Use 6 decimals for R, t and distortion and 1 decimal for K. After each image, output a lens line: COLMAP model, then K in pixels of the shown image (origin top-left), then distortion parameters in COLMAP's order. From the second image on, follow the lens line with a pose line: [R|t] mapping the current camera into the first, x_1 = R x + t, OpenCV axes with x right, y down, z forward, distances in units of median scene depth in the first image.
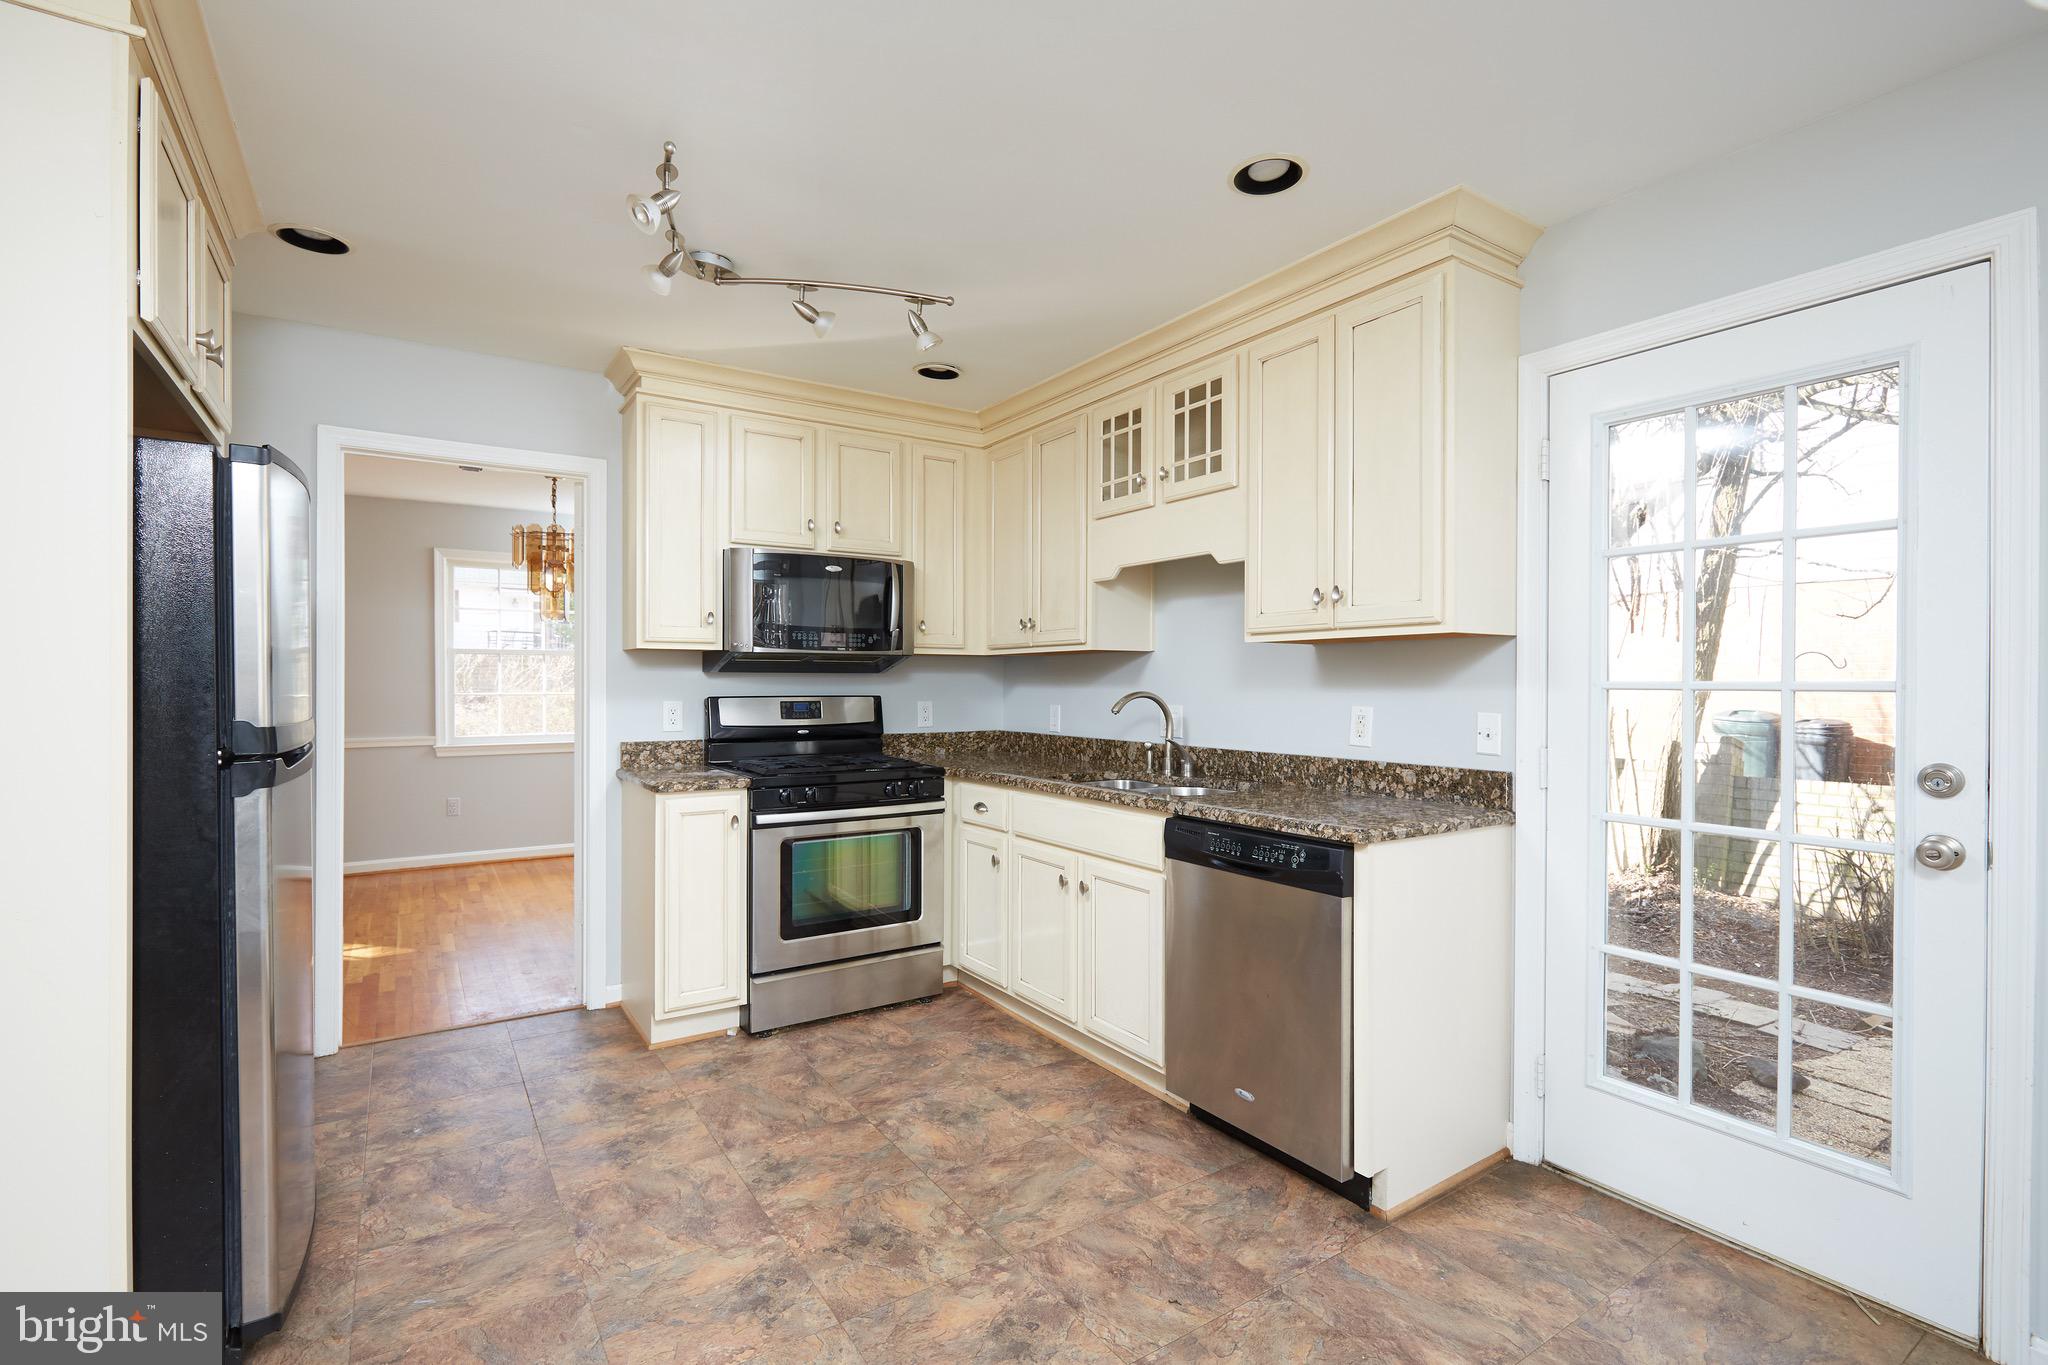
lens RADIAL K [[938.4, 0, 1022.1], [0, 938.4, 686.5], [0, 0, 1]] dist [-0.000421, 0.001287]
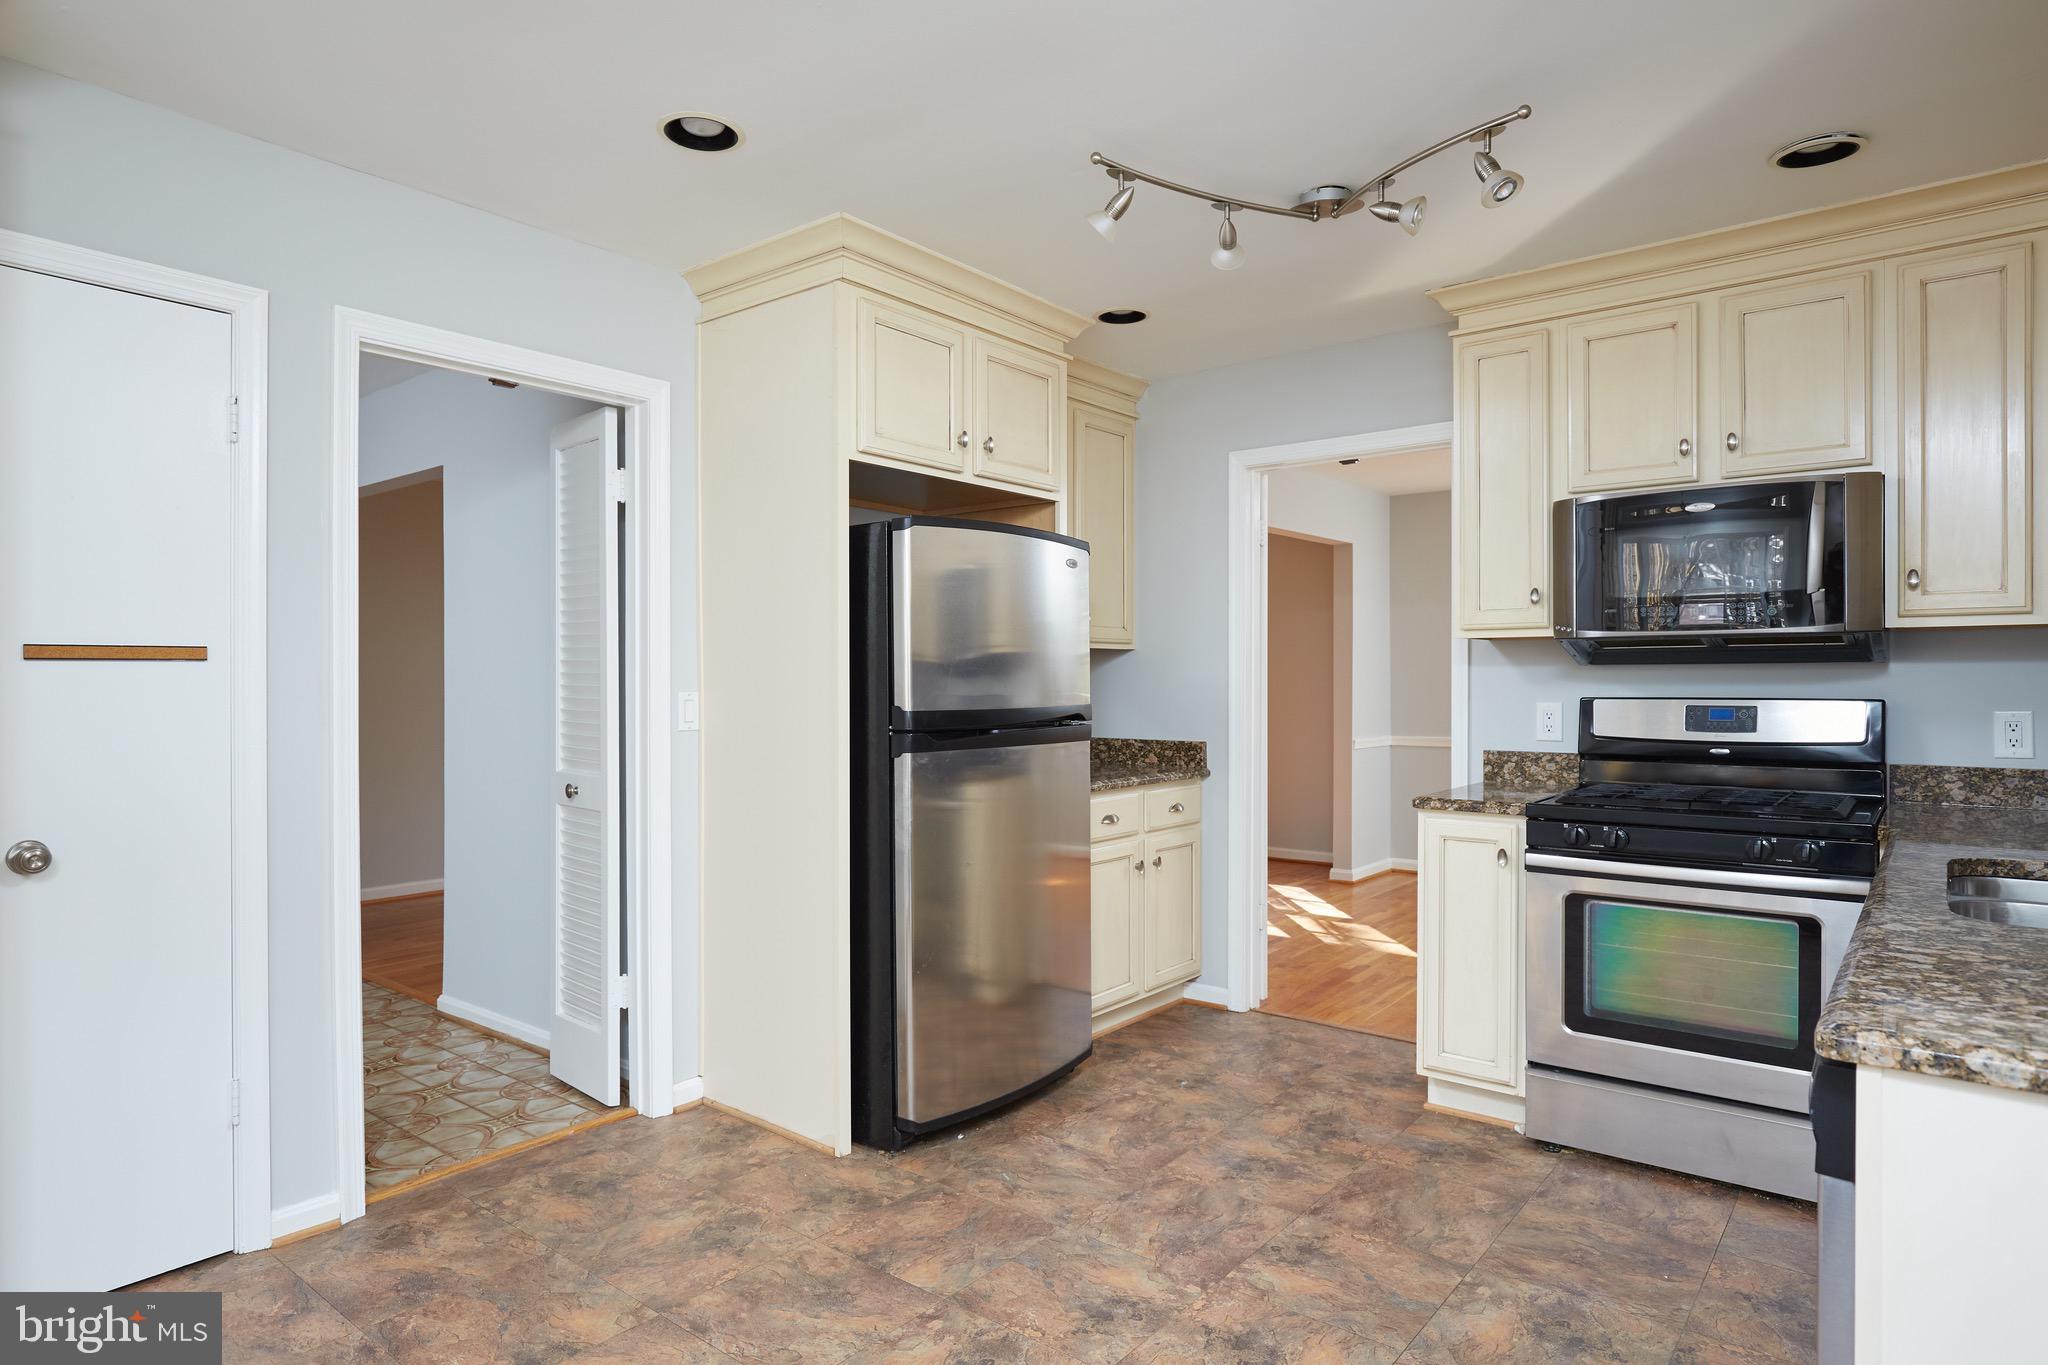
lens RADIAL K [[1155.9, 0, 1021.3], [0, 1155.9, 681.8], [0, 0, 1]] dist [-0.020665, -0.000044]
pose [[0.307822, -0.001191, -0.951443, 0.419080], [-0.002237, 0.999996, -0.001975, 0.001264], [0.951441, 0.002736, 0.307818, 0.283461]]
